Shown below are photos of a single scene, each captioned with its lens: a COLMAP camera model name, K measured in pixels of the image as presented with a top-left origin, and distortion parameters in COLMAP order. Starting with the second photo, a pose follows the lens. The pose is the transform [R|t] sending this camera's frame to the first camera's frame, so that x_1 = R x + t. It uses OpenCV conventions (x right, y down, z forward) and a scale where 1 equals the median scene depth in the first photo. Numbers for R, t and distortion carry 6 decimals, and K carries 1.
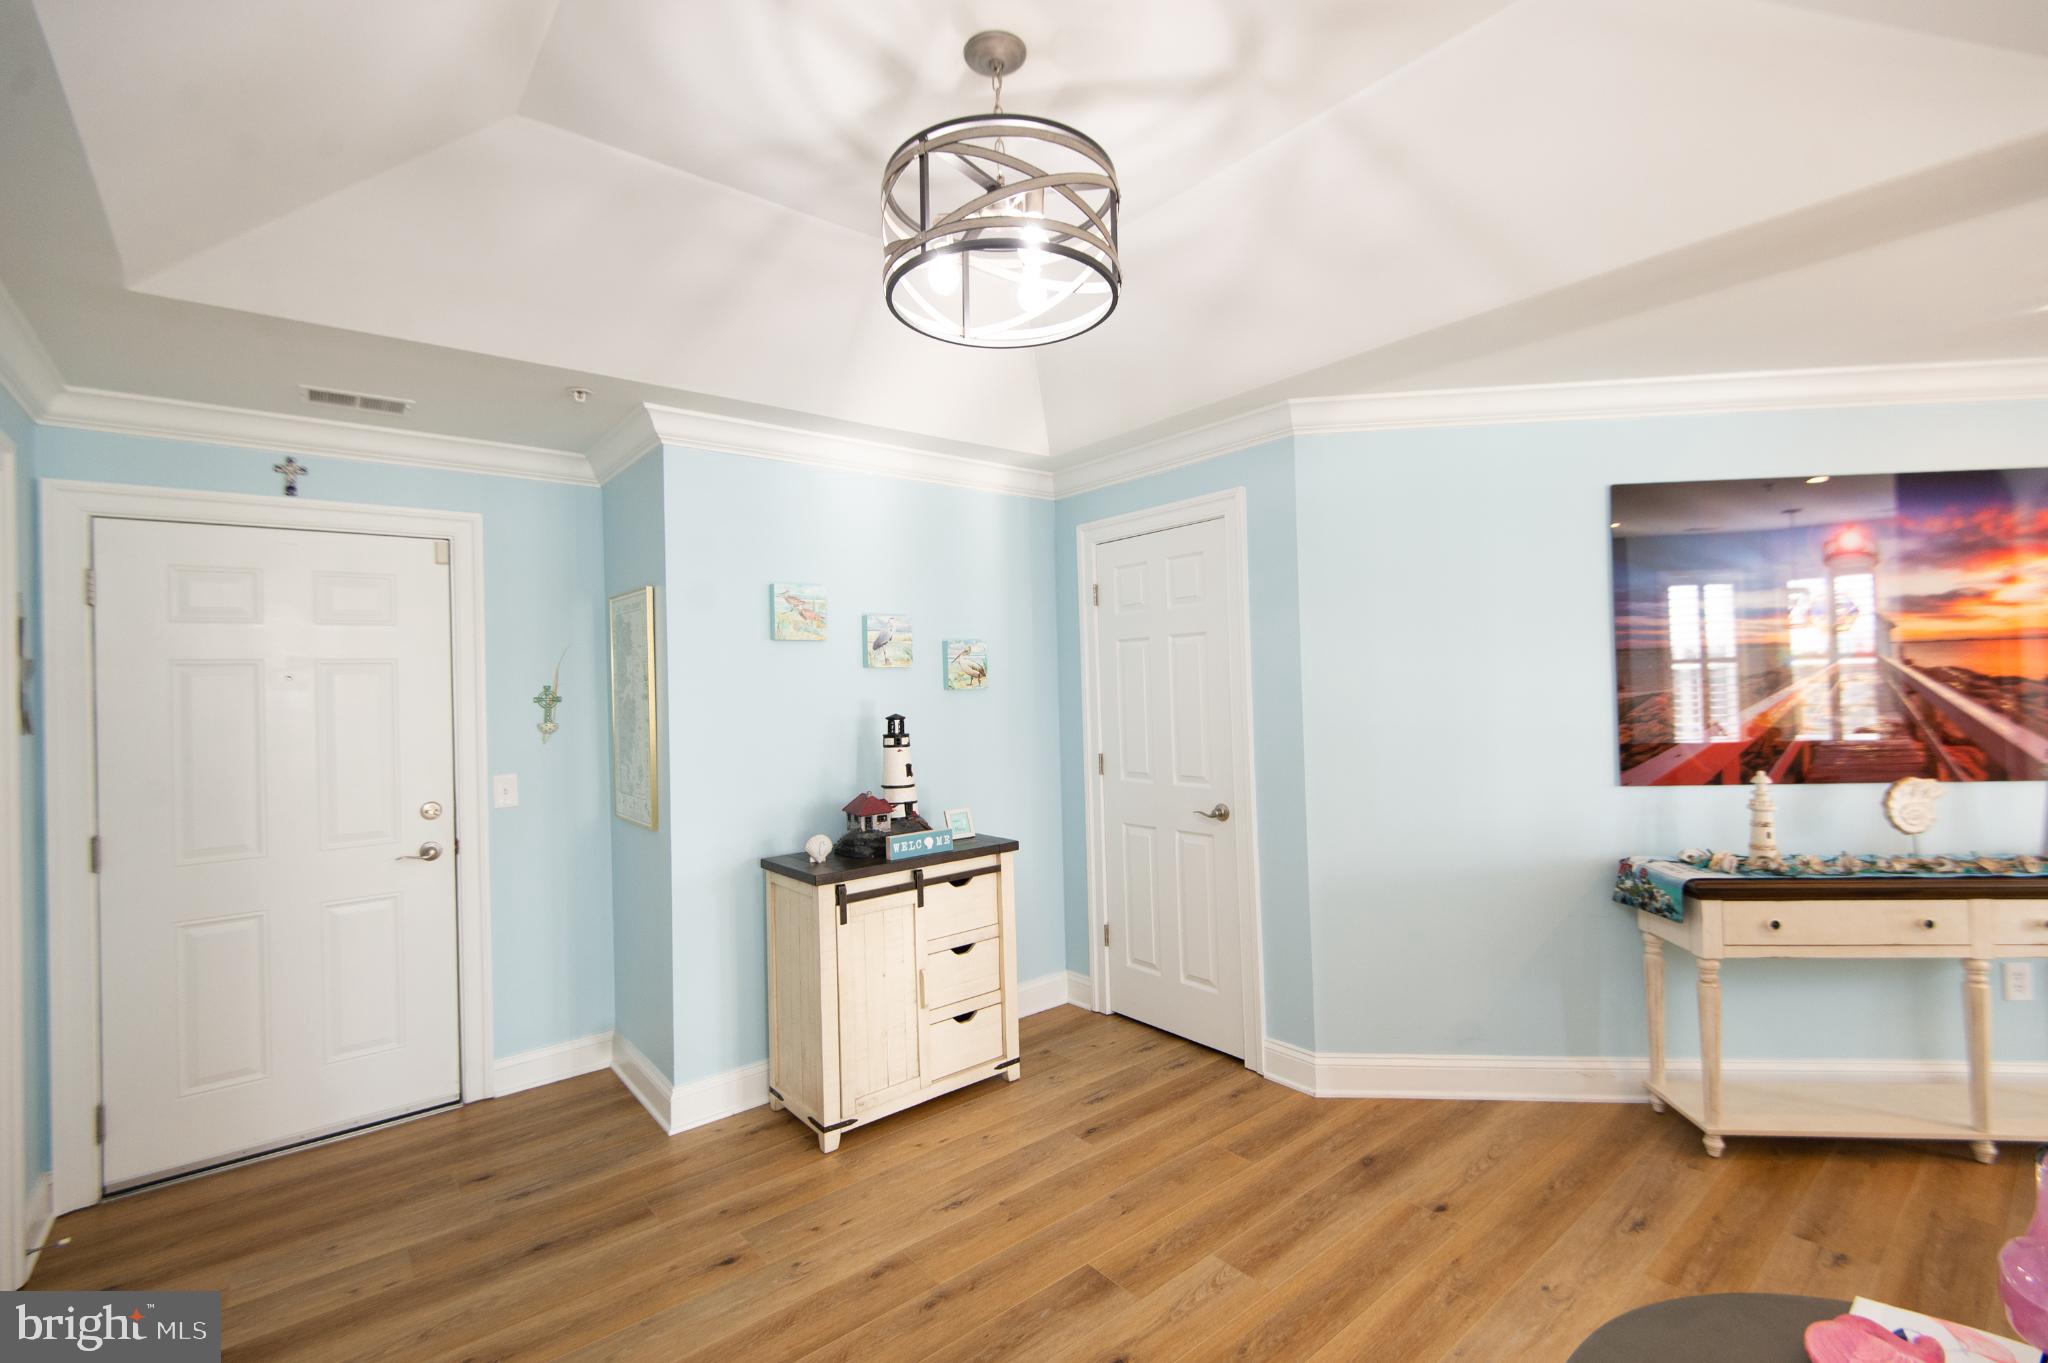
lens RADIAL K [[895.0, 0, 1031.0], [0, 895.0, 674.9], [0, 0, 1]] dist [0.033034, -0.021335]
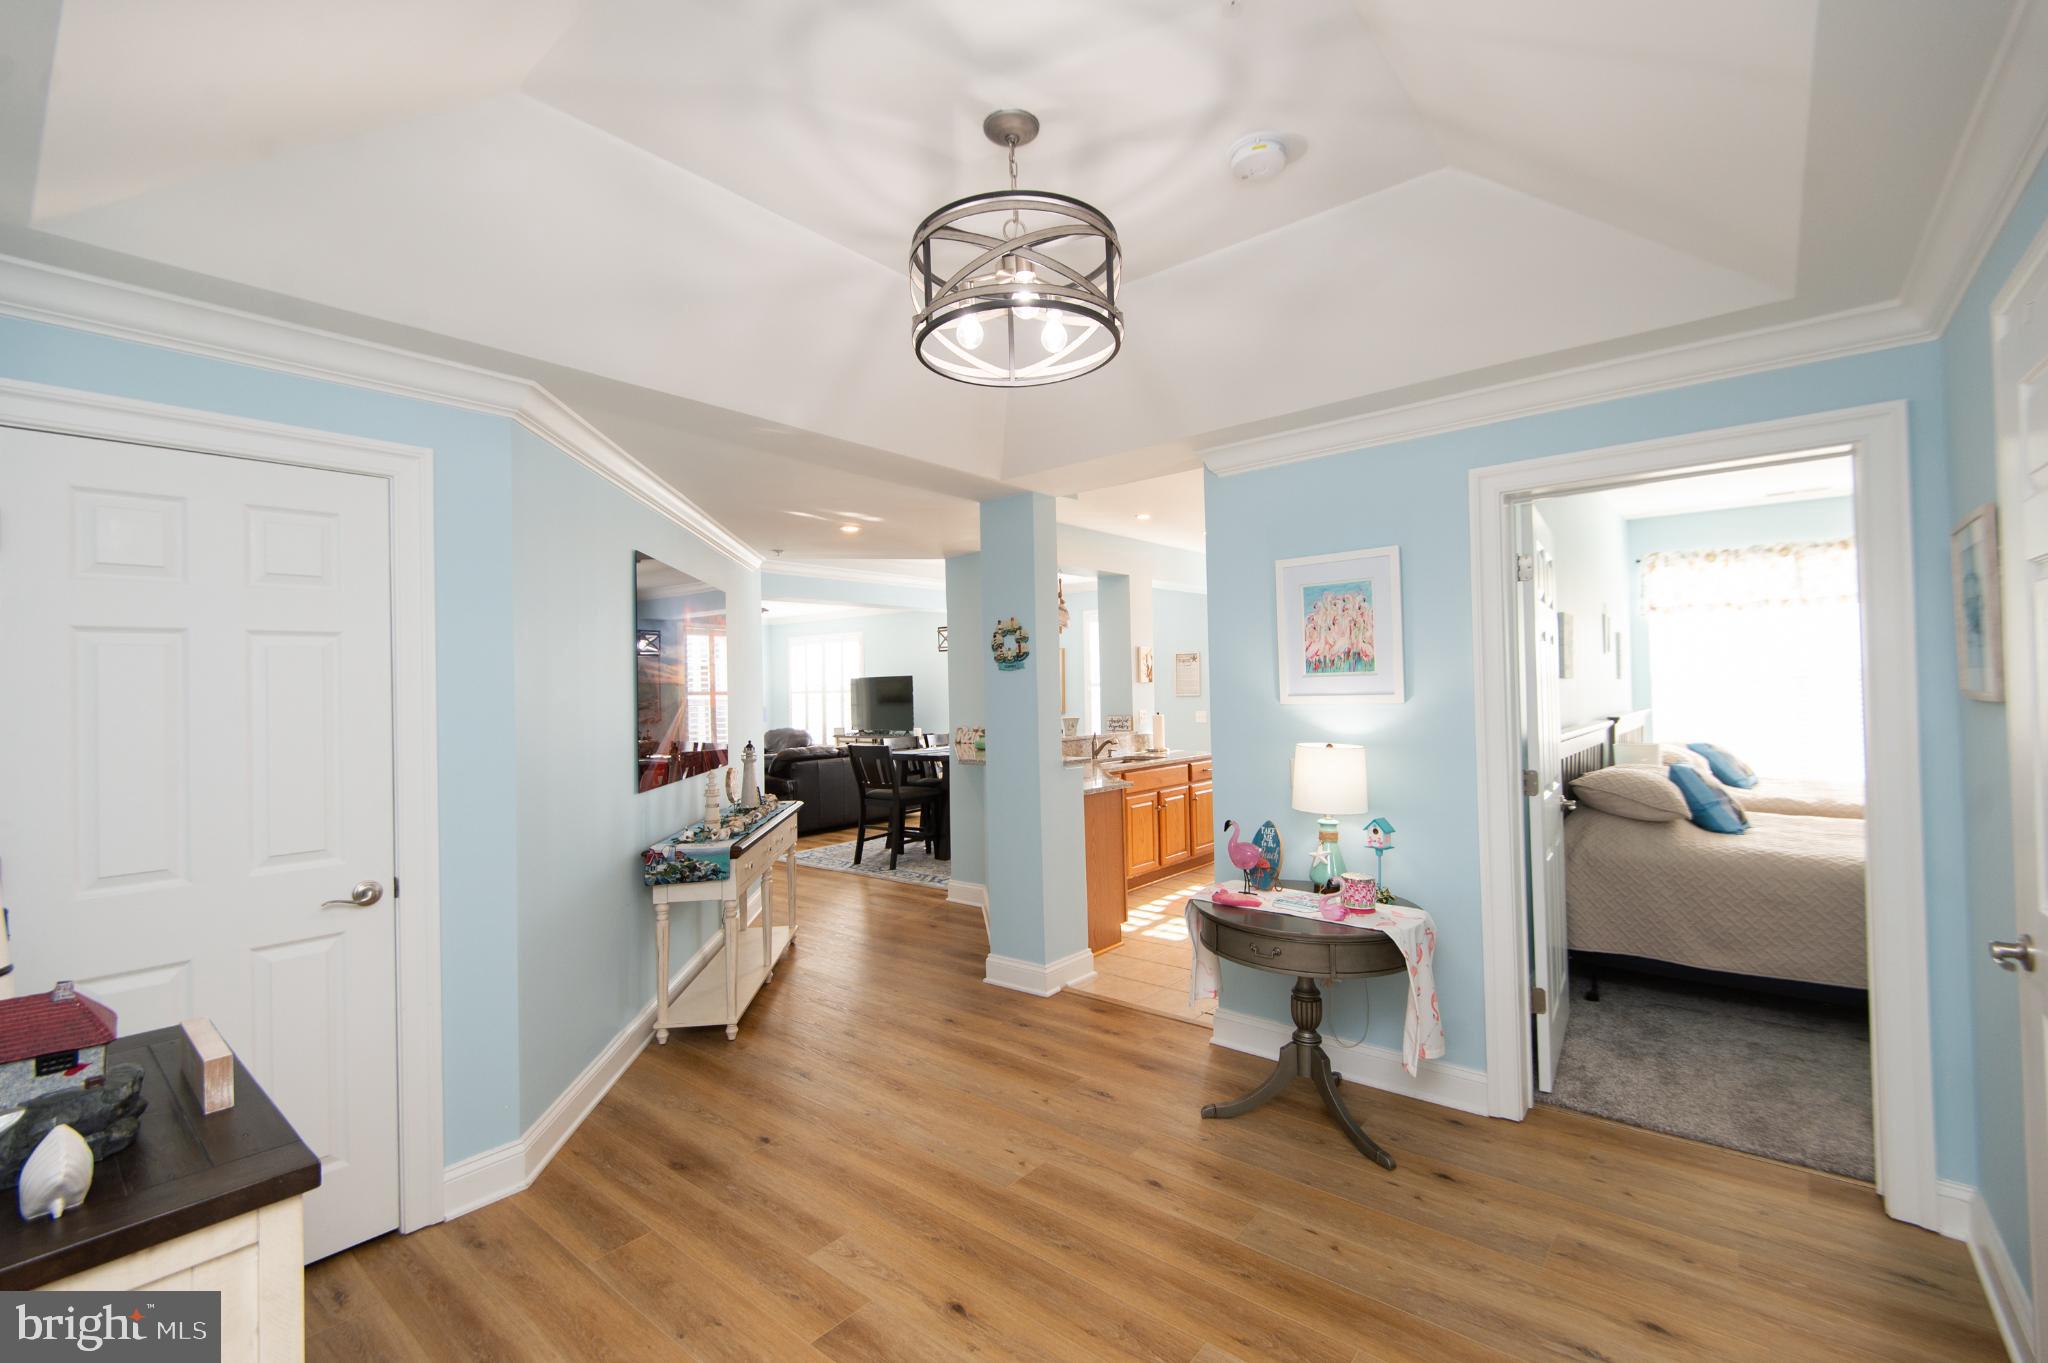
lens RADIAL K [[878.8, 0, 1027.5], [0, 878.8, 675.7], [0, 0, 1]] dist [0.028970, -0.020095]
pose [[-0.188204, 0.050530, 0.980829, -0.643372], [0.013525, 0.998714, -0.048856, 0.027909], [-0.982037, 0.004070, -0.188645, 0.703014]]
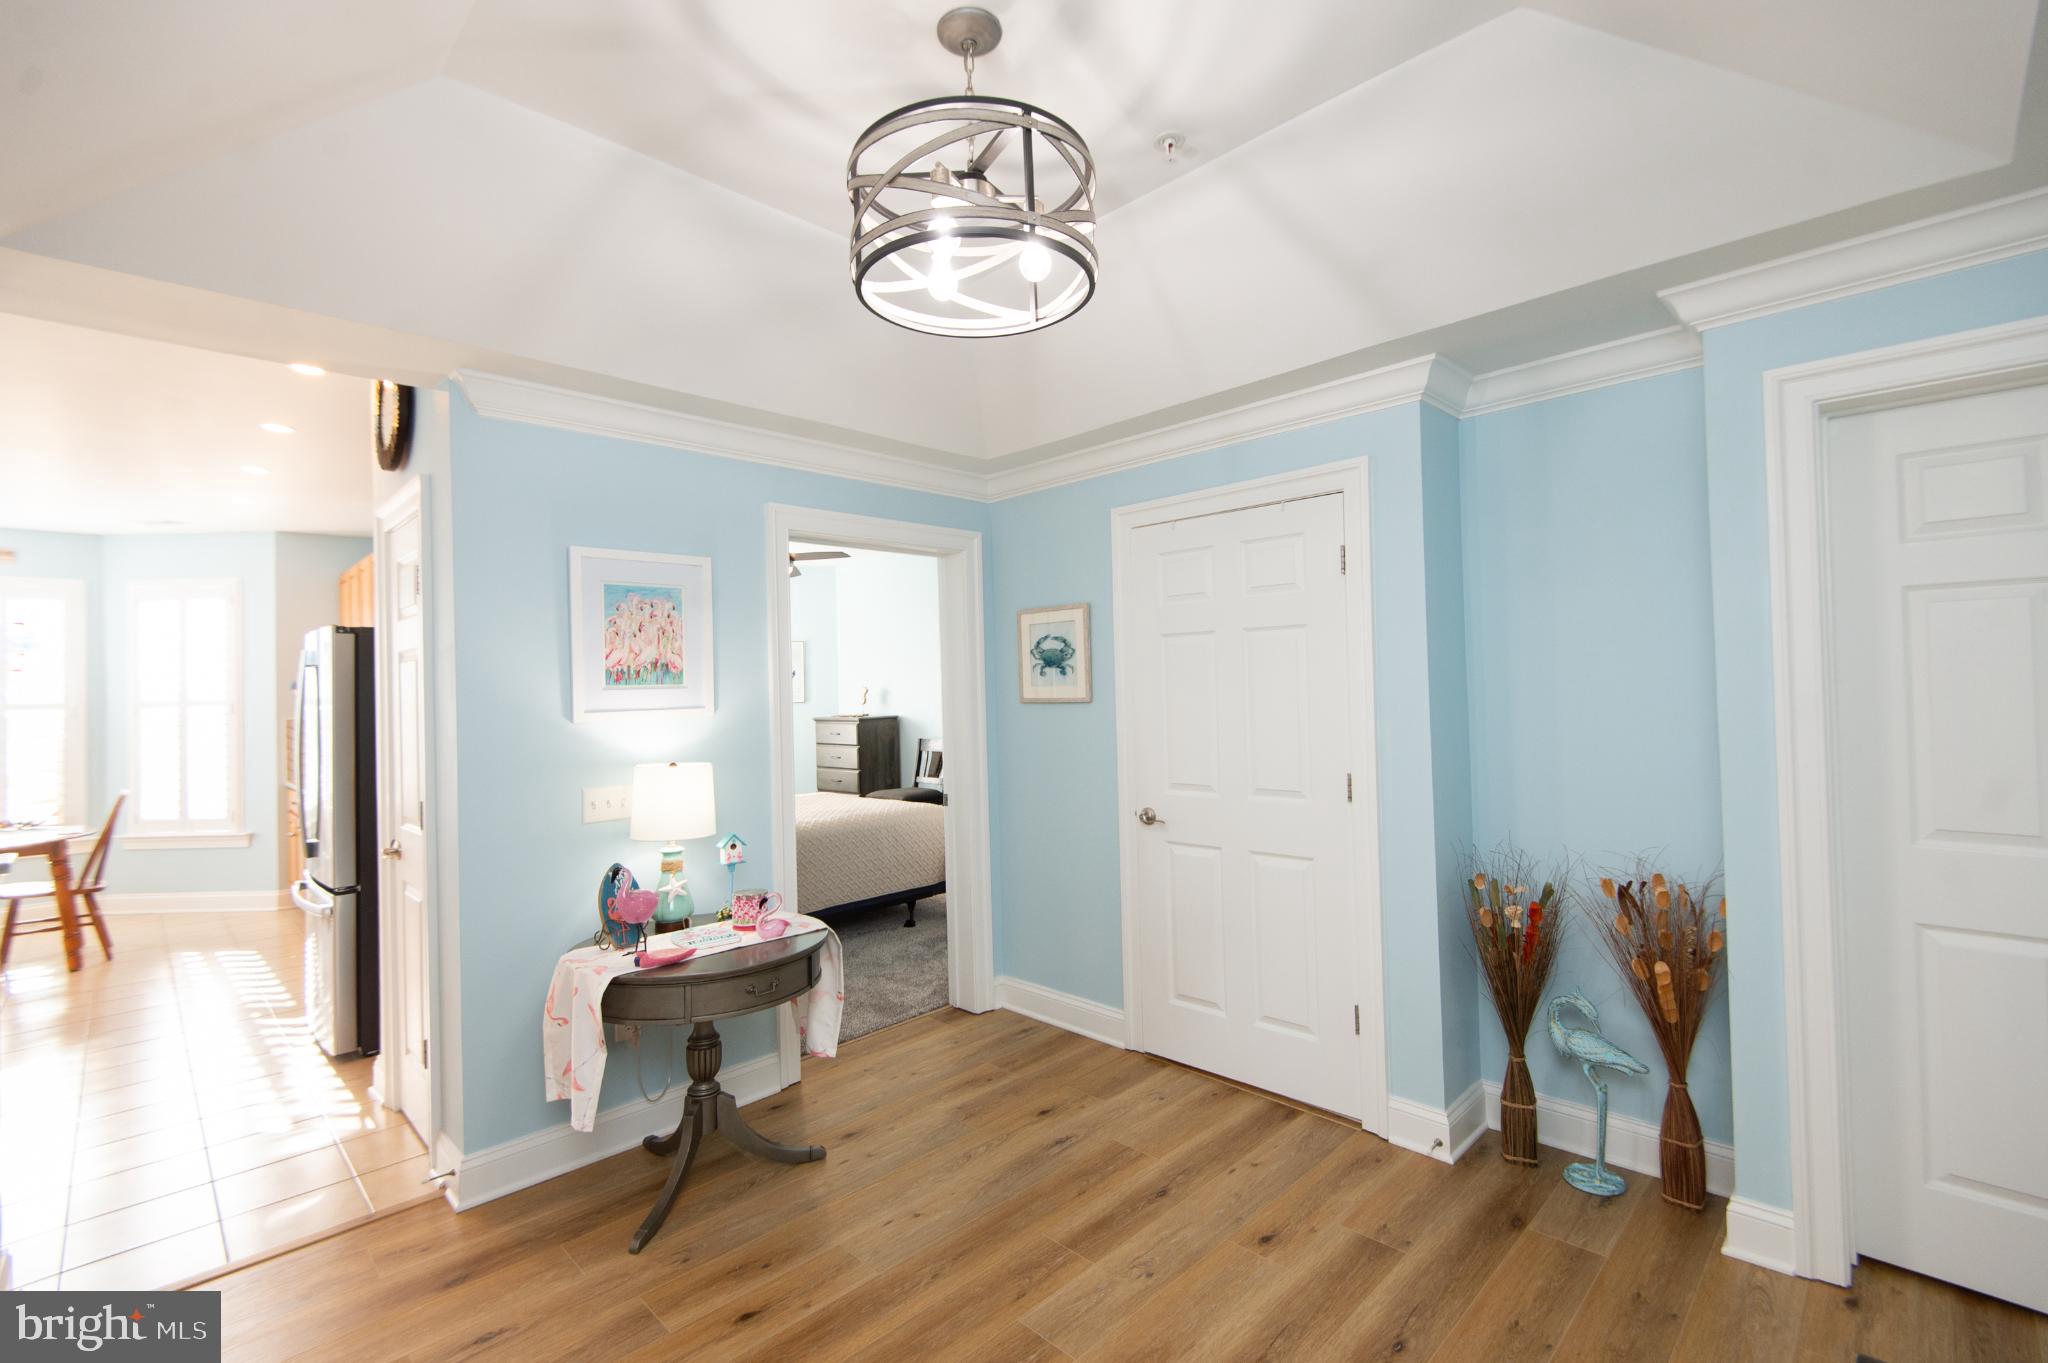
lens RADIAL K [[885.7, 0, 1026.9], [0, 885.7, 674.9], [0, 0, 1]] dist [0.033083, -0.018176]
pose [[-0.993459, 0.054835, -0.100160, 0.021898], [0.057717, 0.997992, -0.026104, 0.015294], [0.098527, -0.031714, -0.994629, 1.138771]]
